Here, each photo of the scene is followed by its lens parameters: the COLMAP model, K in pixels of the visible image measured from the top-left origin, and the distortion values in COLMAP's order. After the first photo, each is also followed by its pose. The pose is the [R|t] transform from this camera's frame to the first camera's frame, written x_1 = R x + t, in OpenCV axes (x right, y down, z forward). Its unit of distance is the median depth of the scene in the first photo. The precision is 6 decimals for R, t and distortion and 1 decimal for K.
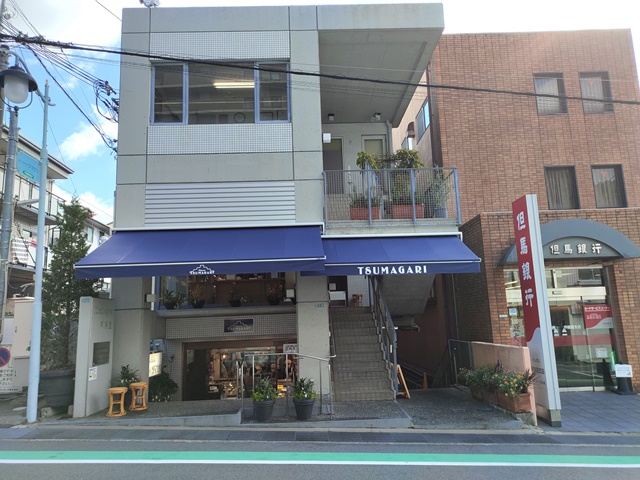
lens RADIAL K [[496.6, 0, 320.0], [0, 496.6, 240.0], [0, 0, 1]] dist [0.046042, 0.003938]
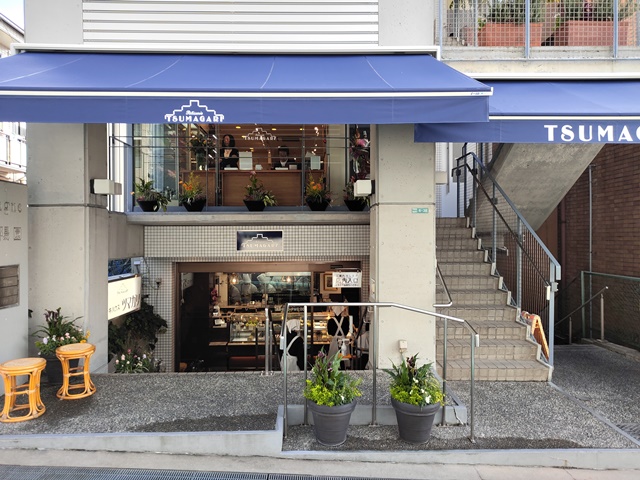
lens RADIAL K [[490.5, 0, 347.3], [0, 490.5, 238.8], [0, 0, 1]] dist [0.035937, -0.000767]
pose [[0.998214, 0.029727, 0.051816, -0.115763], [-0.037956, 0.985418, 0.165866, 0.083839], [-0.046129, -0.167536, 0.984786, 0.517753]]
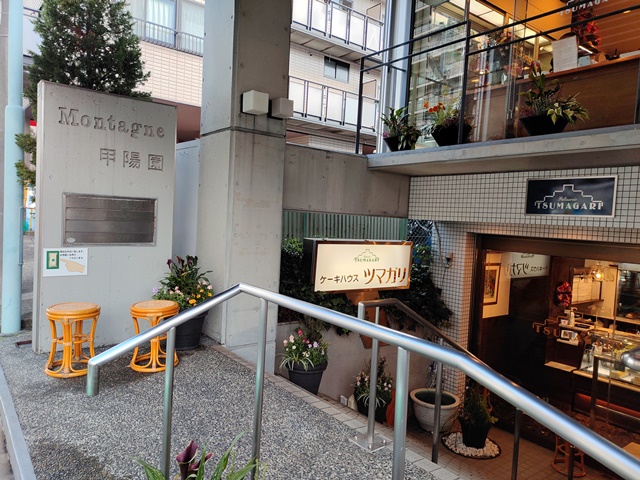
lens RADIAL K [[488.2, 0, 320.0], [0, 488.2, 240.0], [0, 0, 1]] dist [0.030383, -0.001845]
pose [[0.593293, 0.095682, -0.799280, 0.028578], [0.063016, 0.984343, 0.164612, 0.195215], [0.802516, -0.148031, 0.577975, 0.946450]]
